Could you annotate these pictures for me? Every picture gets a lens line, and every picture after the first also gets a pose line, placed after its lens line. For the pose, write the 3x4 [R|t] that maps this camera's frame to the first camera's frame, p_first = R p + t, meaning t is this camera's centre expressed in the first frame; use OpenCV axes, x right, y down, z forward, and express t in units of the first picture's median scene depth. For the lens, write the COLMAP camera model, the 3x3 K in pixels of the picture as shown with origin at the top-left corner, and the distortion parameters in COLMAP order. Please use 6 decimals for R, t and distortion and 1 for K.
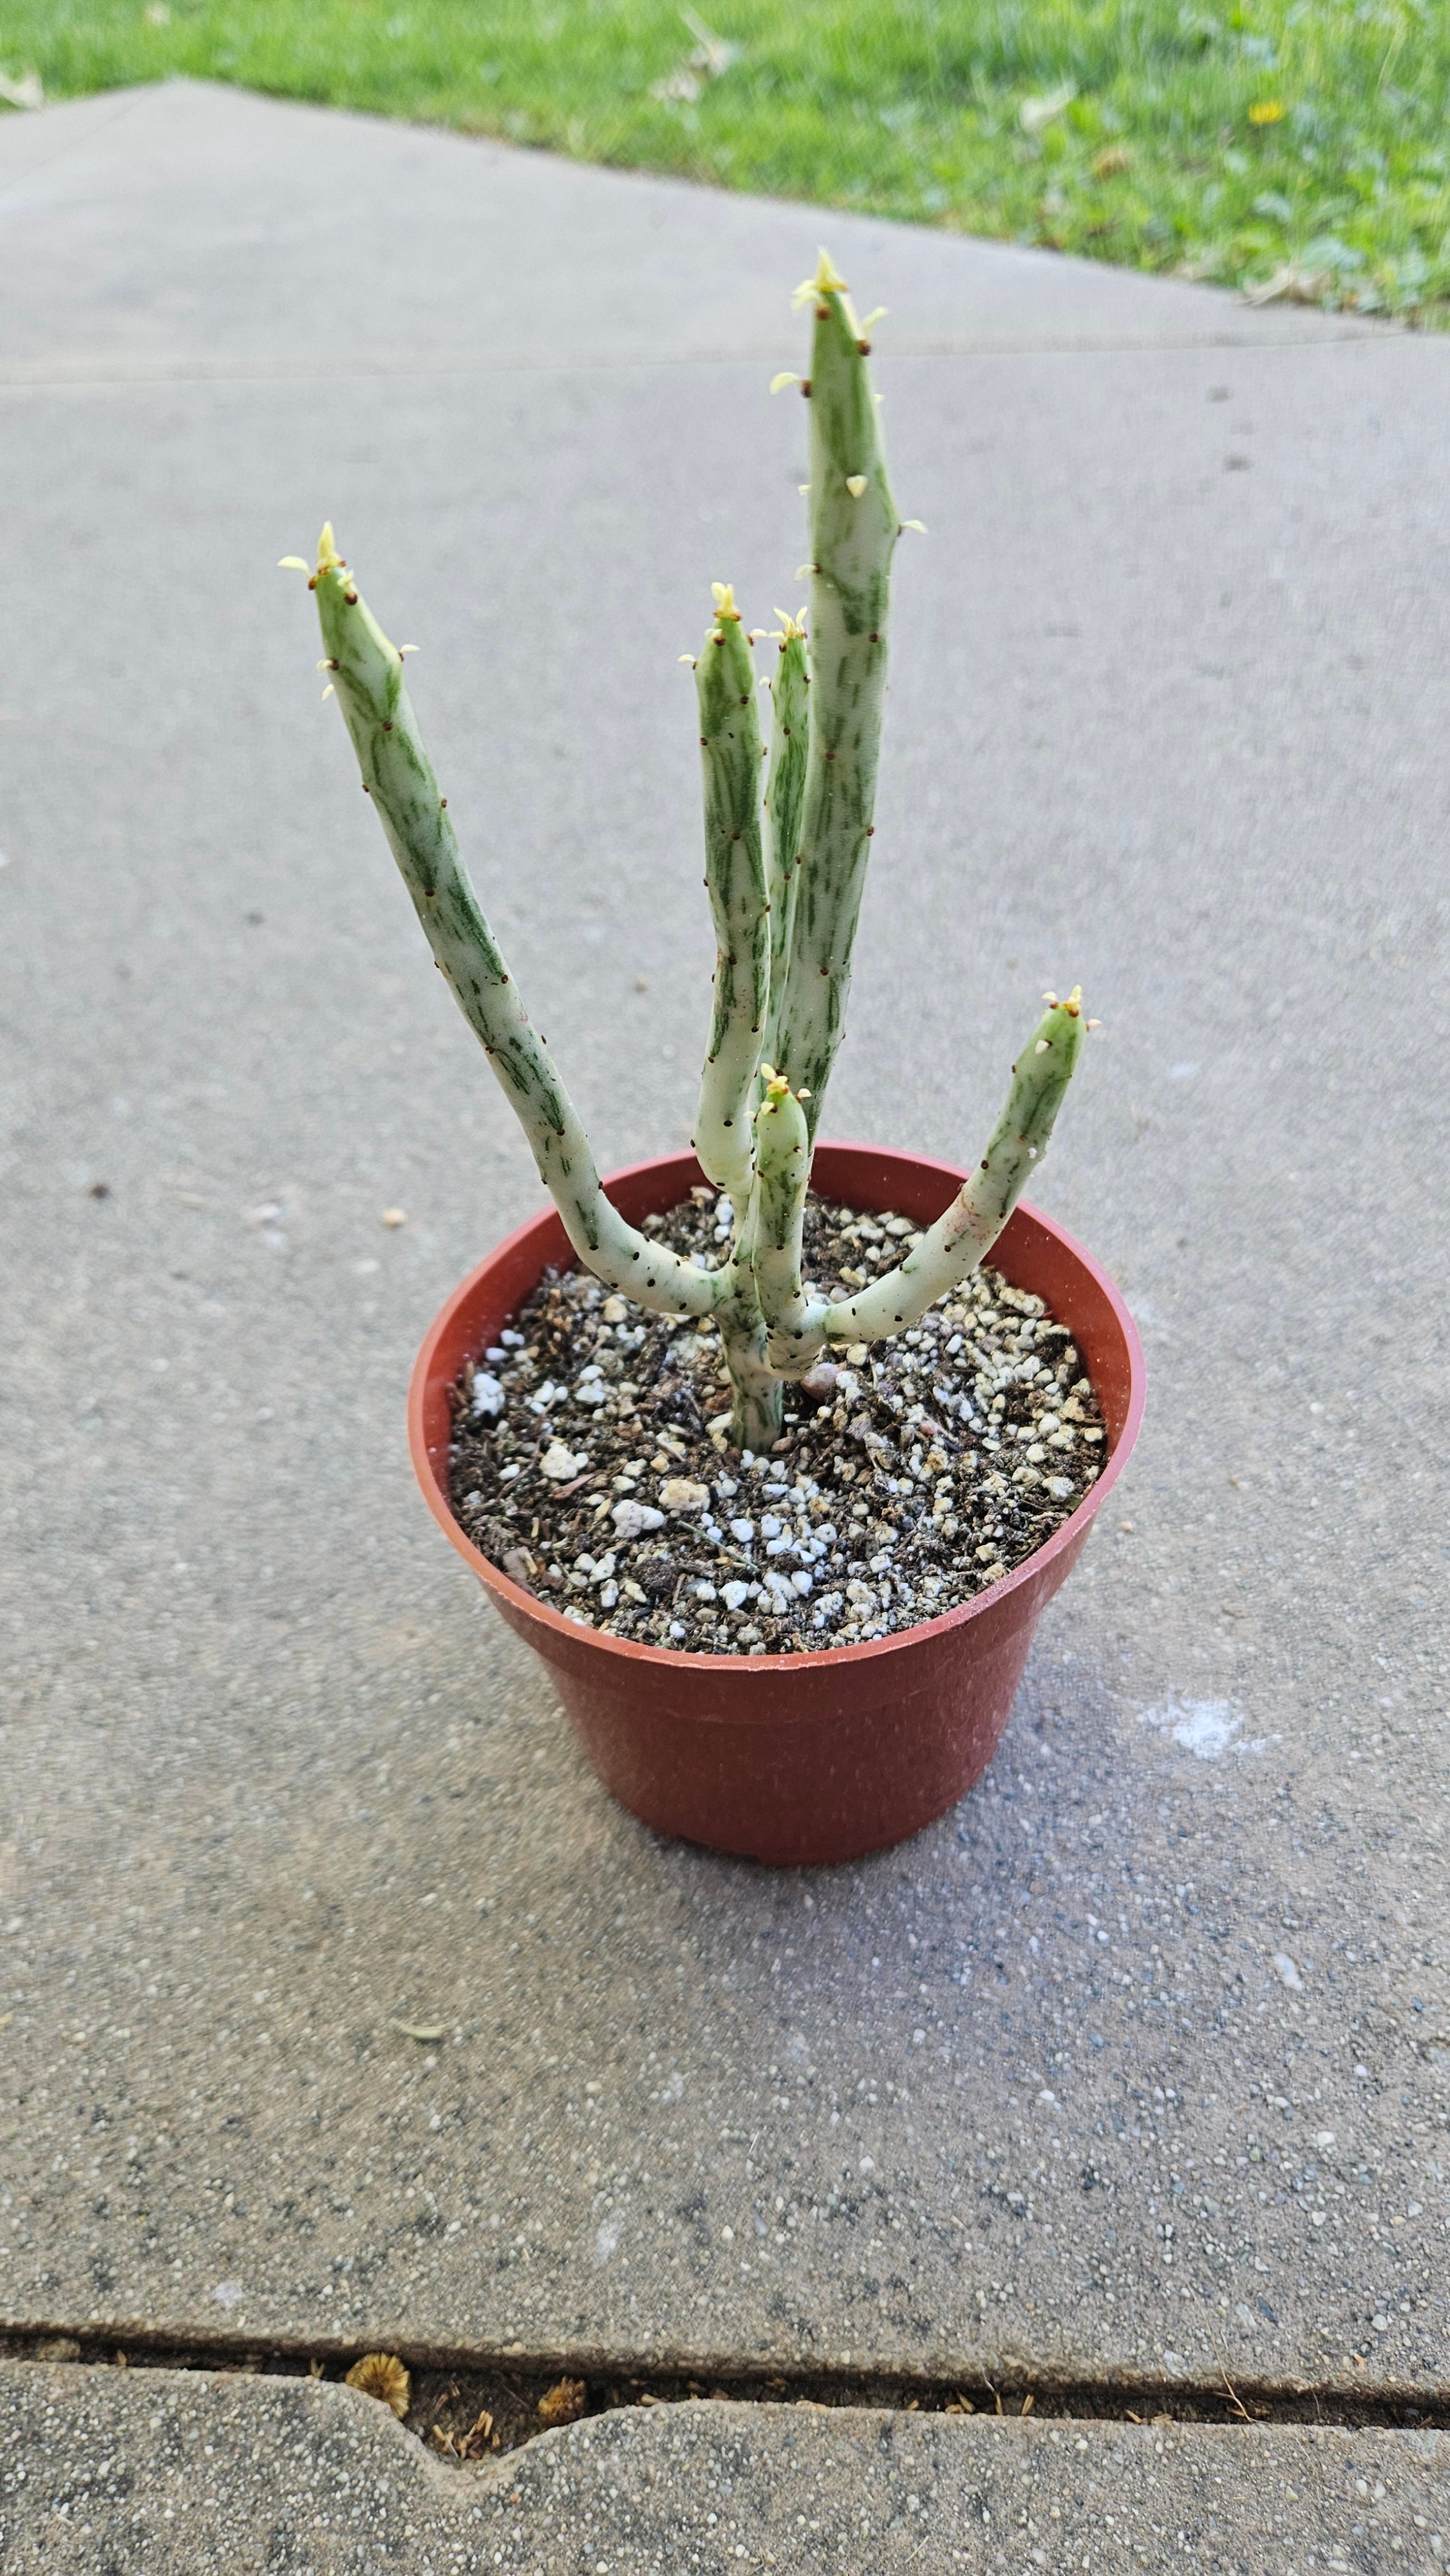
lens RADIAL K [[2259.9, 0, 735.9], [0, 2259.9, 1290.9], [0, 0, 1]] dist [0.042119, -0.032474]
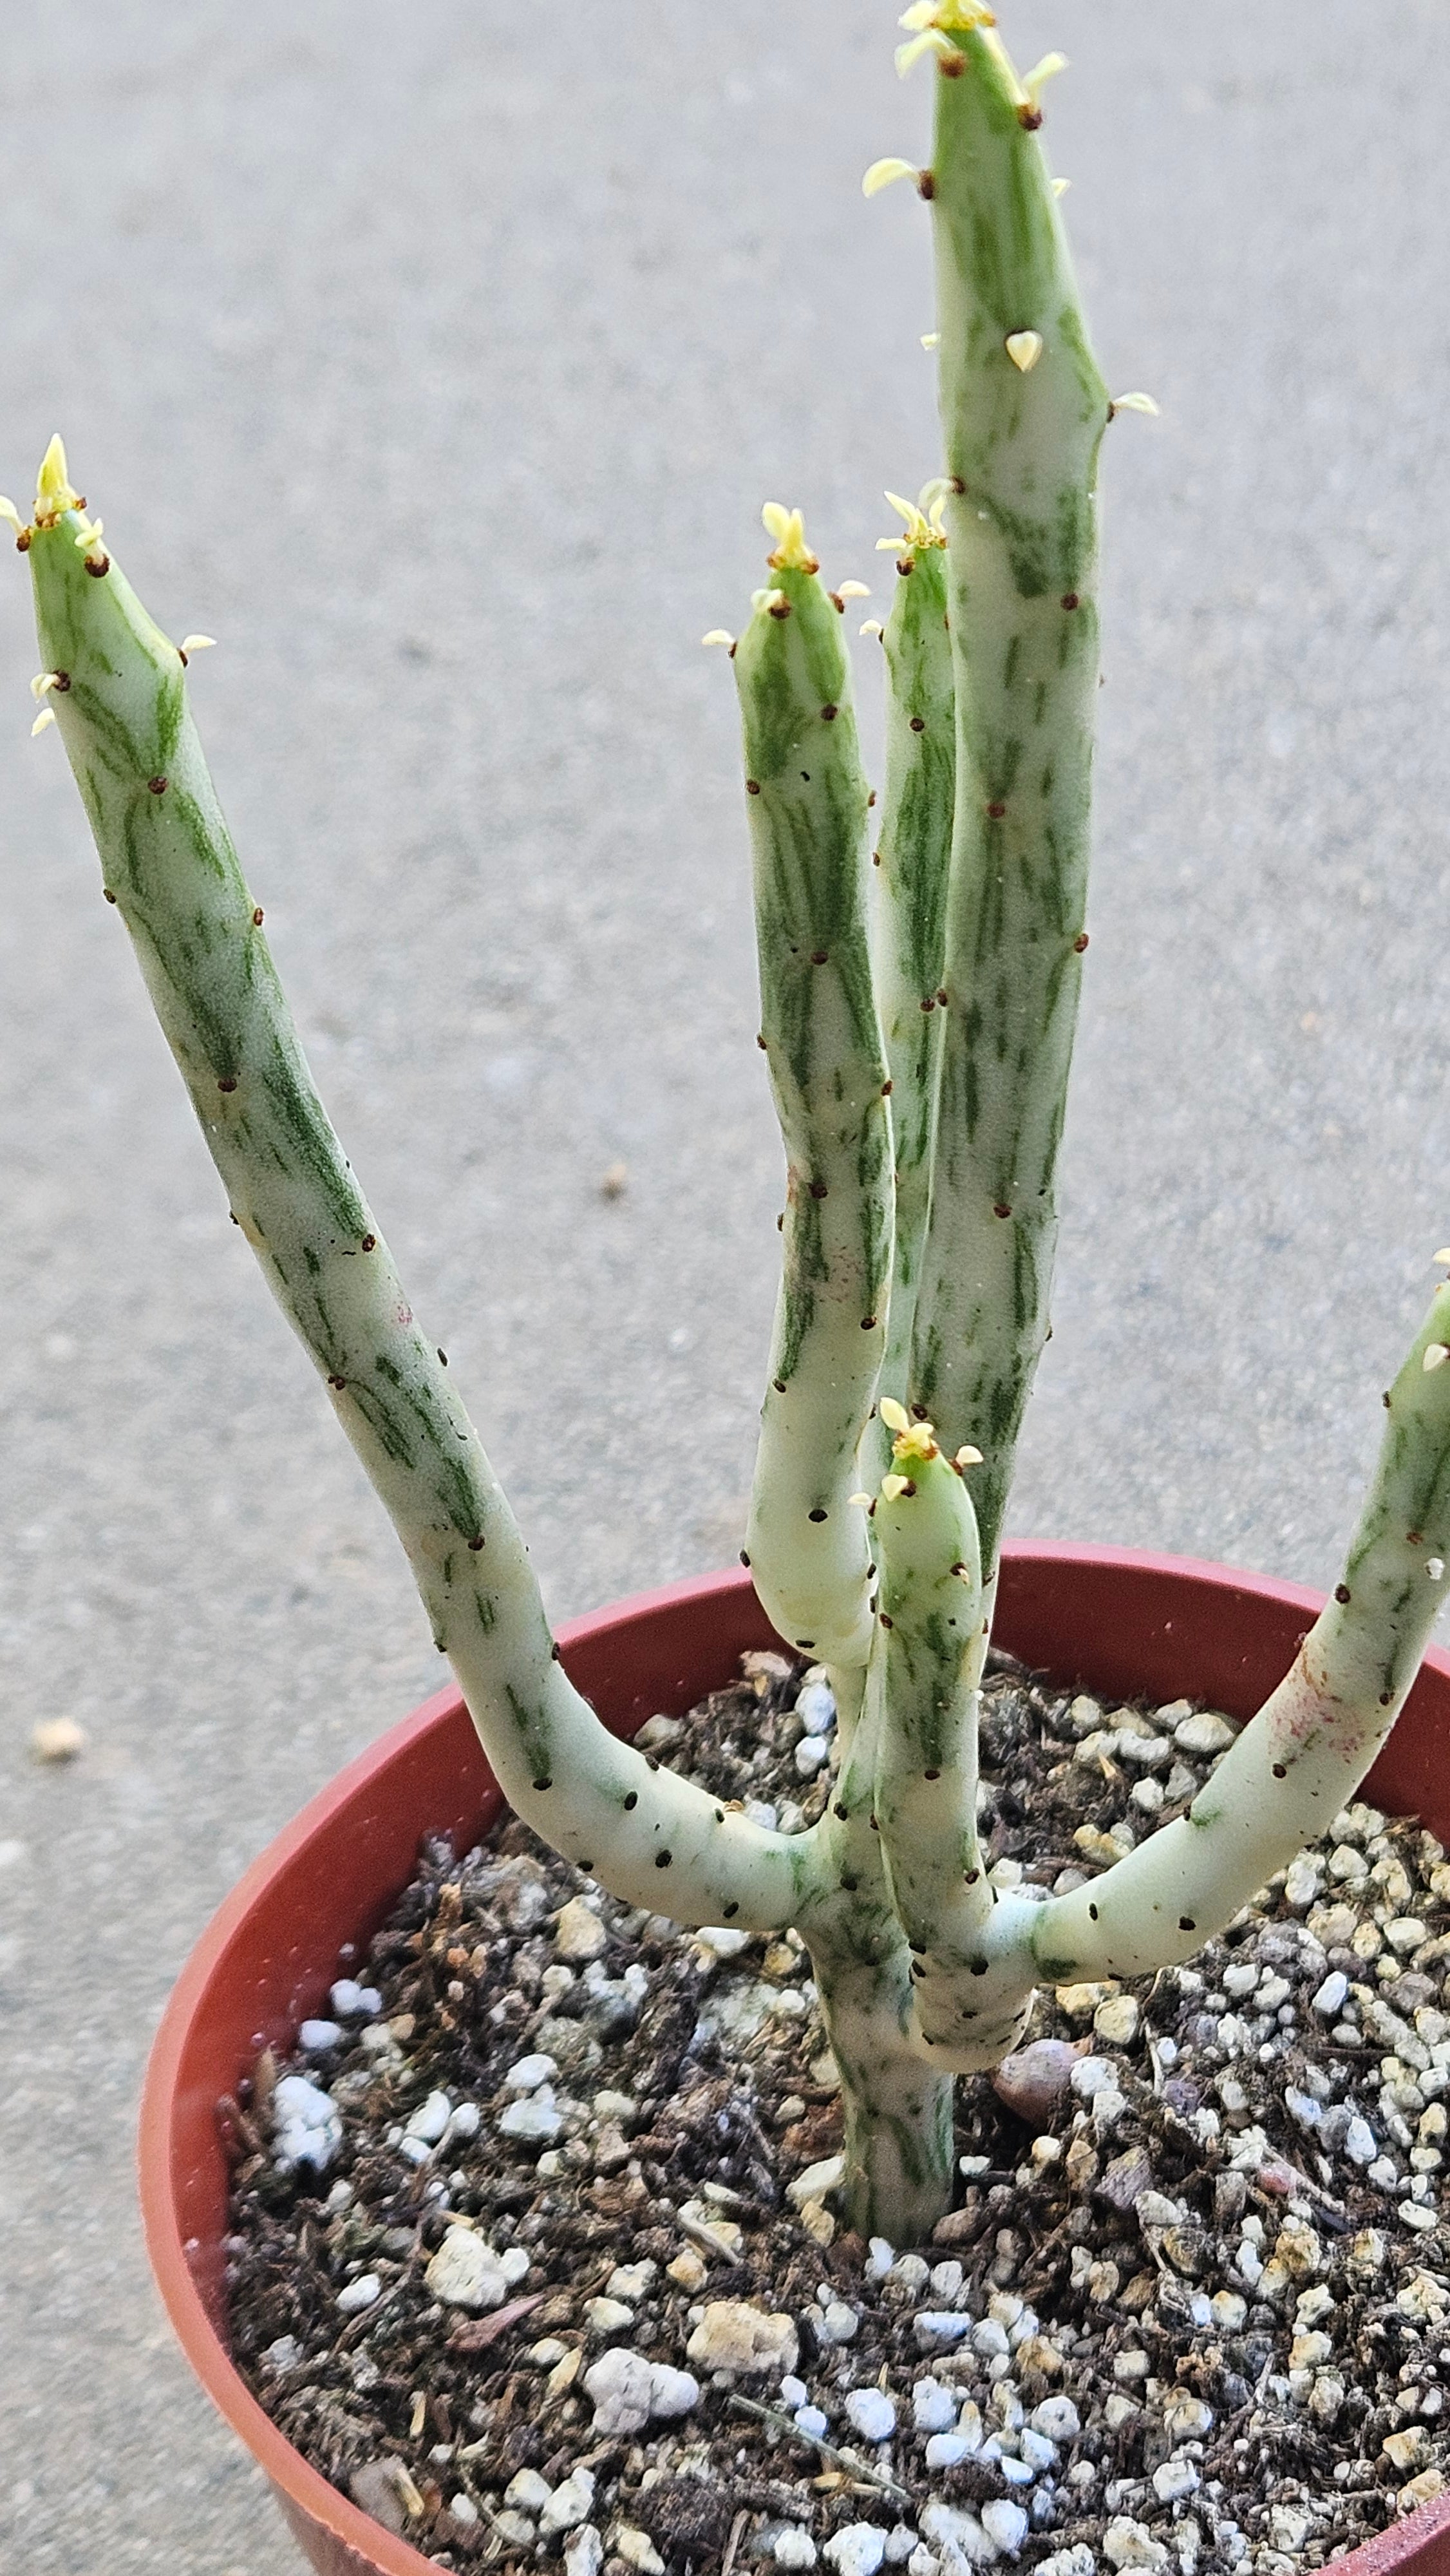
lens RADIAL K [[2259.9, 0, 741.8], [0, 2259.9, 1295.1], [0, 0, 1]] dist [0.042119, -0.032474]
pose [[0.999339, -0.024193, -0.027119, -0.005500], [0.018374, 0.980168, -0.197316, -0.025253], [0.031355, 0.196687, 0.979965, 0.512376]]
